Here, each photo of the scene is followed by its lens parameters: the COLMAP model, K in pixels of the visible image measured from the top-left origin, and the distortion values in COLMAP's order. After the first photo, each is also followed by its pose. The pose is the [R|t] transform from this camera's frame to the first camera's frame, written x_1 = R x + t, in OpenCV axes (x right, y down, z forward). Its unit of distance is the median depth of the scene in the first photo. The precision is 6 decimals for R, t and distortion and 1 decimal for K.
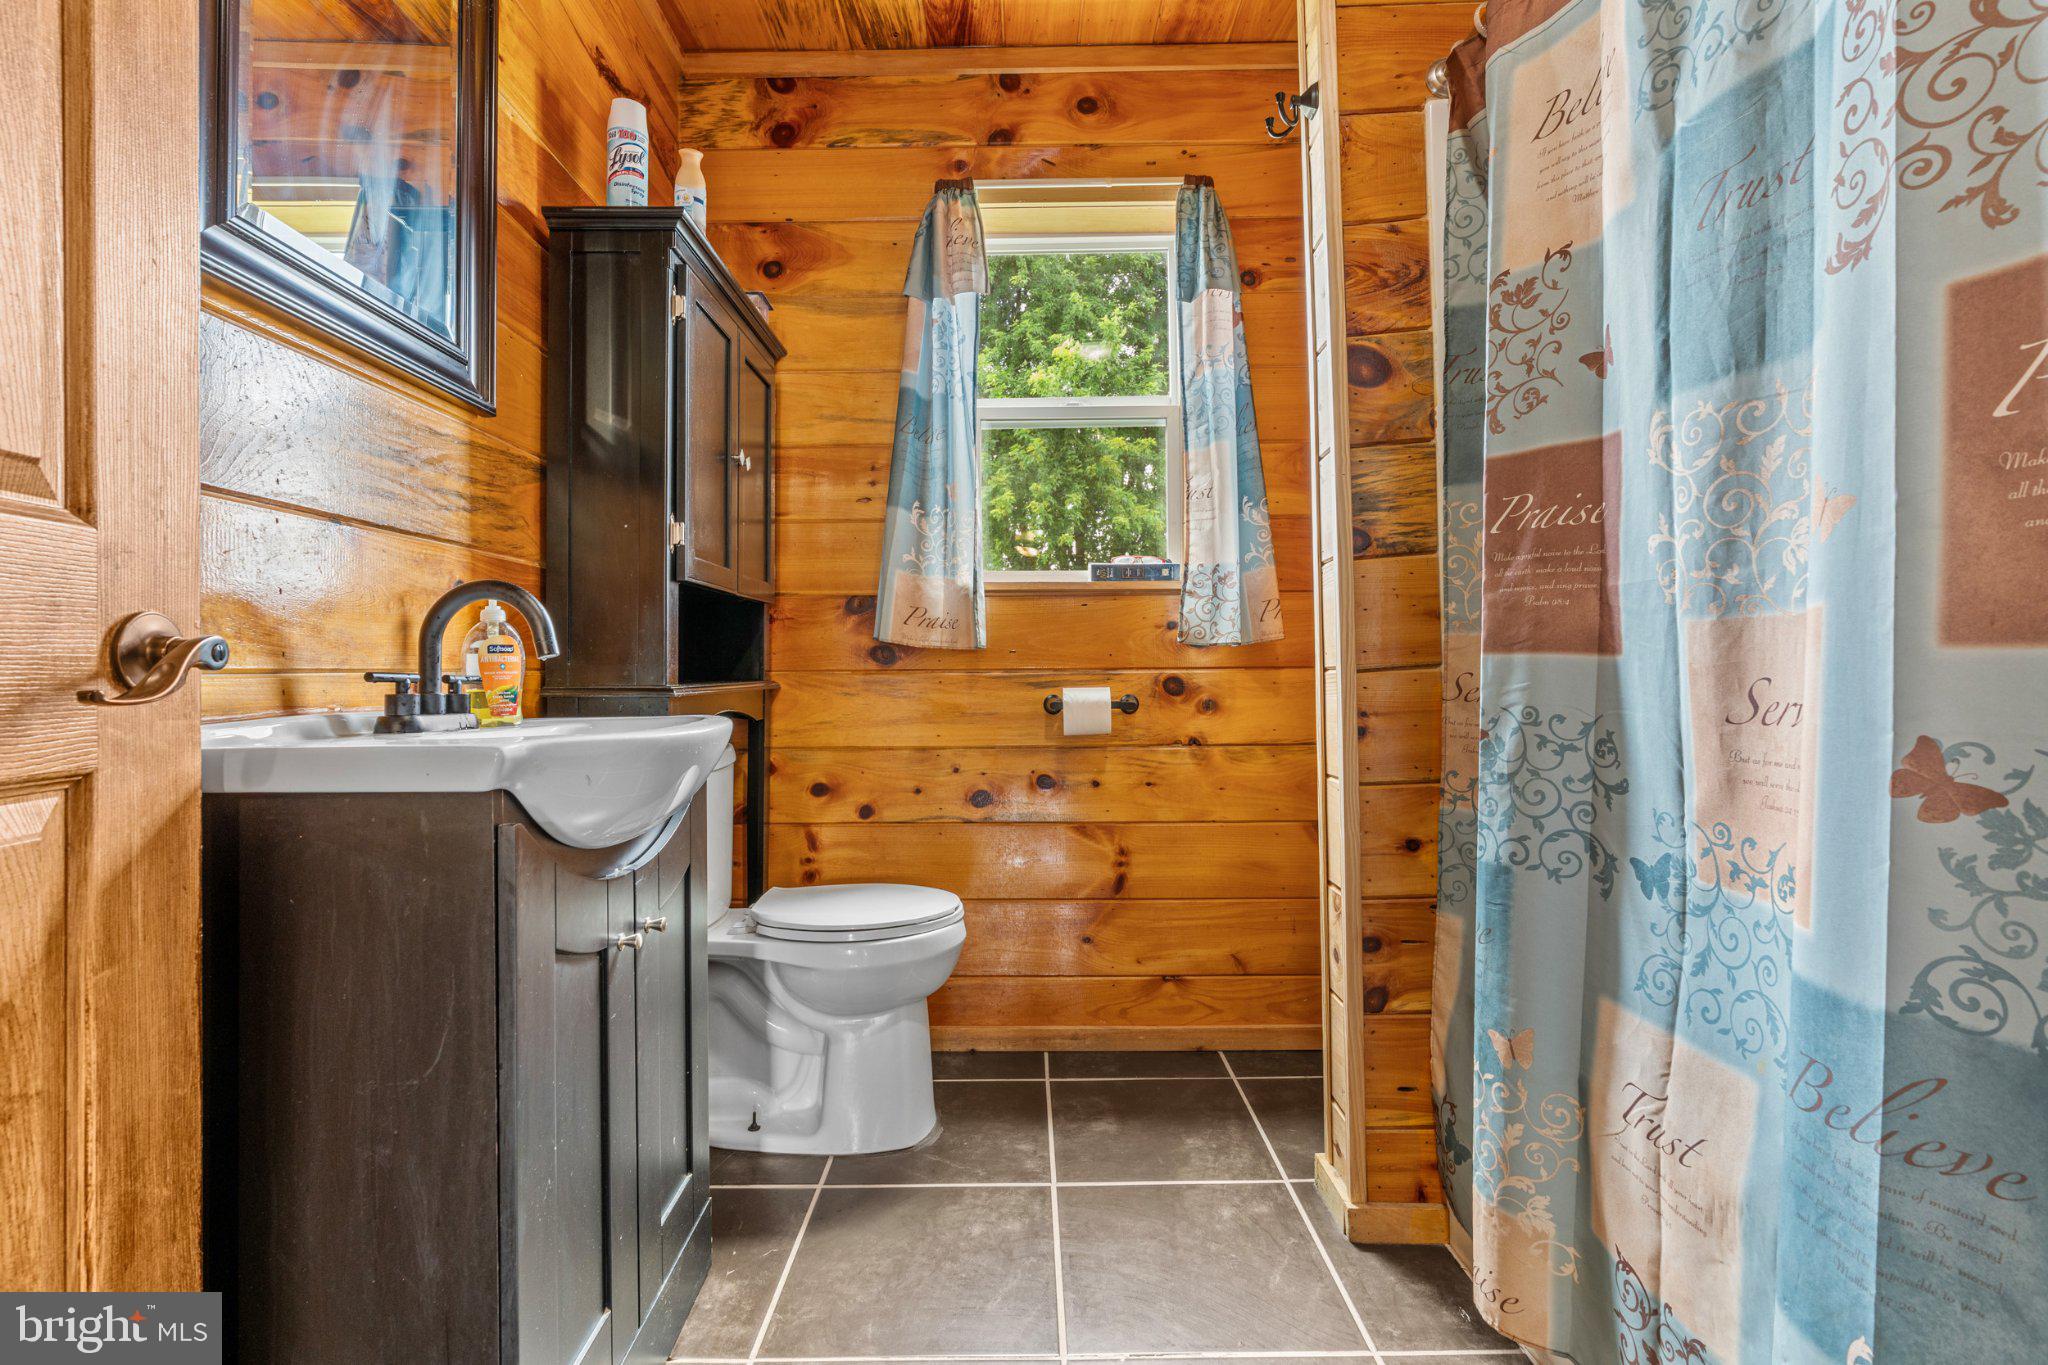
lens RADIAL K [[931.1, 0, 1019.6], [0, 931.1, 678.7], [0, 0, 1]] dist [-0.018875, 0.004308]
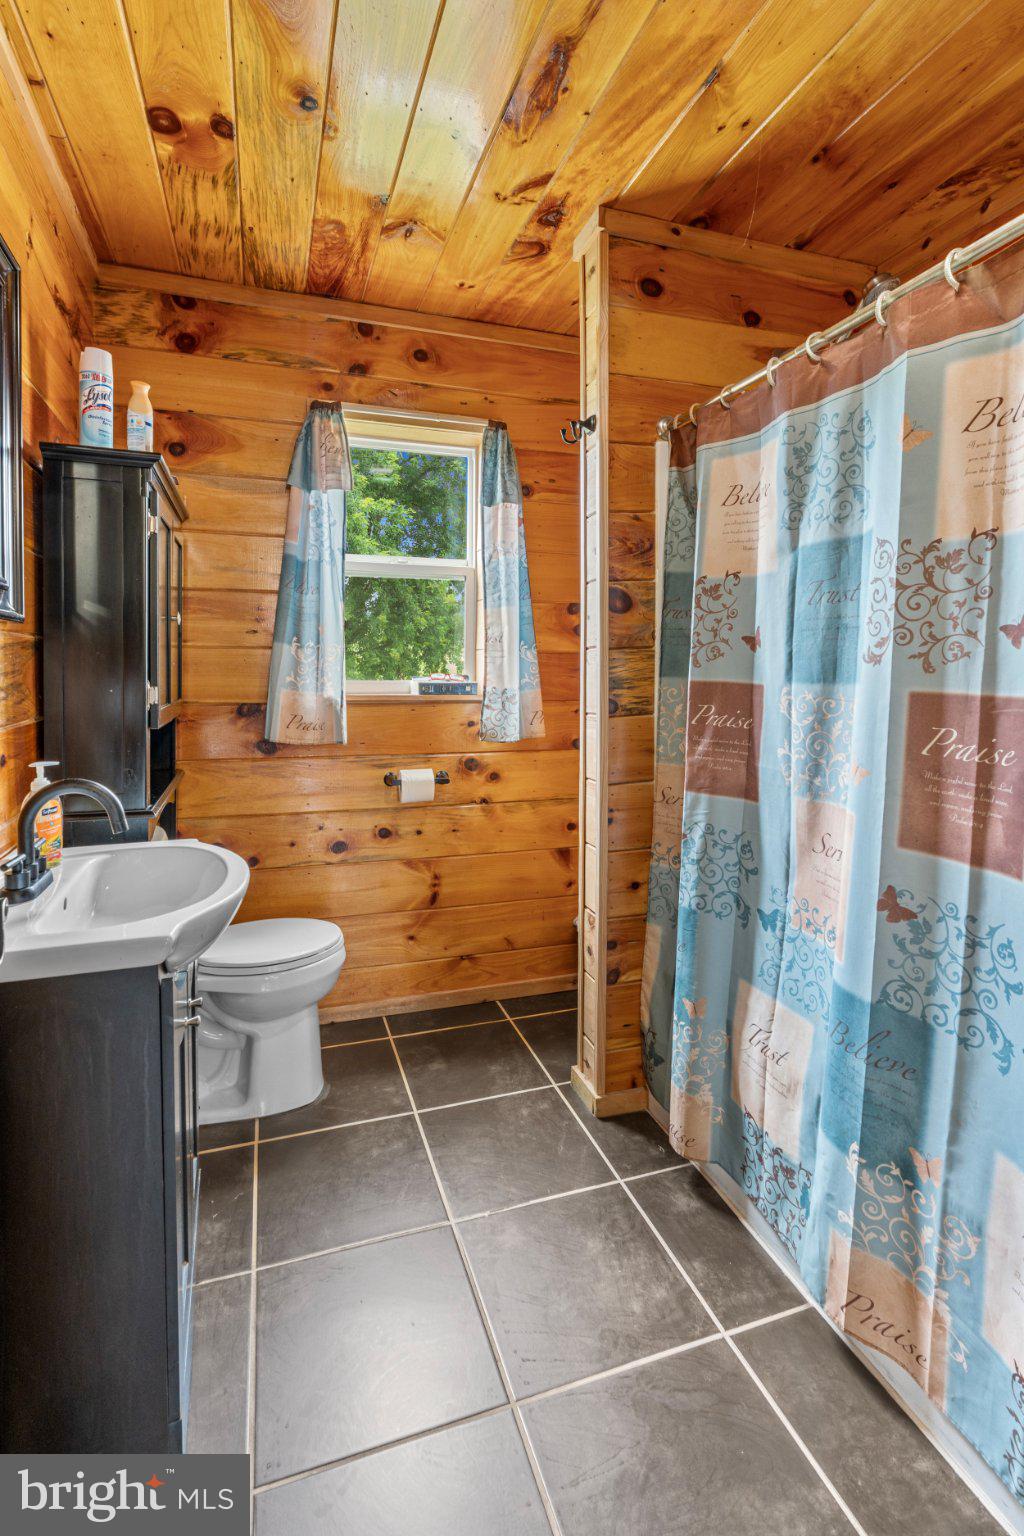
lens RADIAL K [[698.3, 0, 532.7], [0, 698.3, 741.1], [0, 0, 1]] dist [-0.018875, 0.004308]
pose [[0.945721, -0.000397, 0.324981, -0.169692], [-0.018866, 0.998246, 0.056122, -0.153534], [-0.324433, -0.059207, 0.944054, -0.130630]]
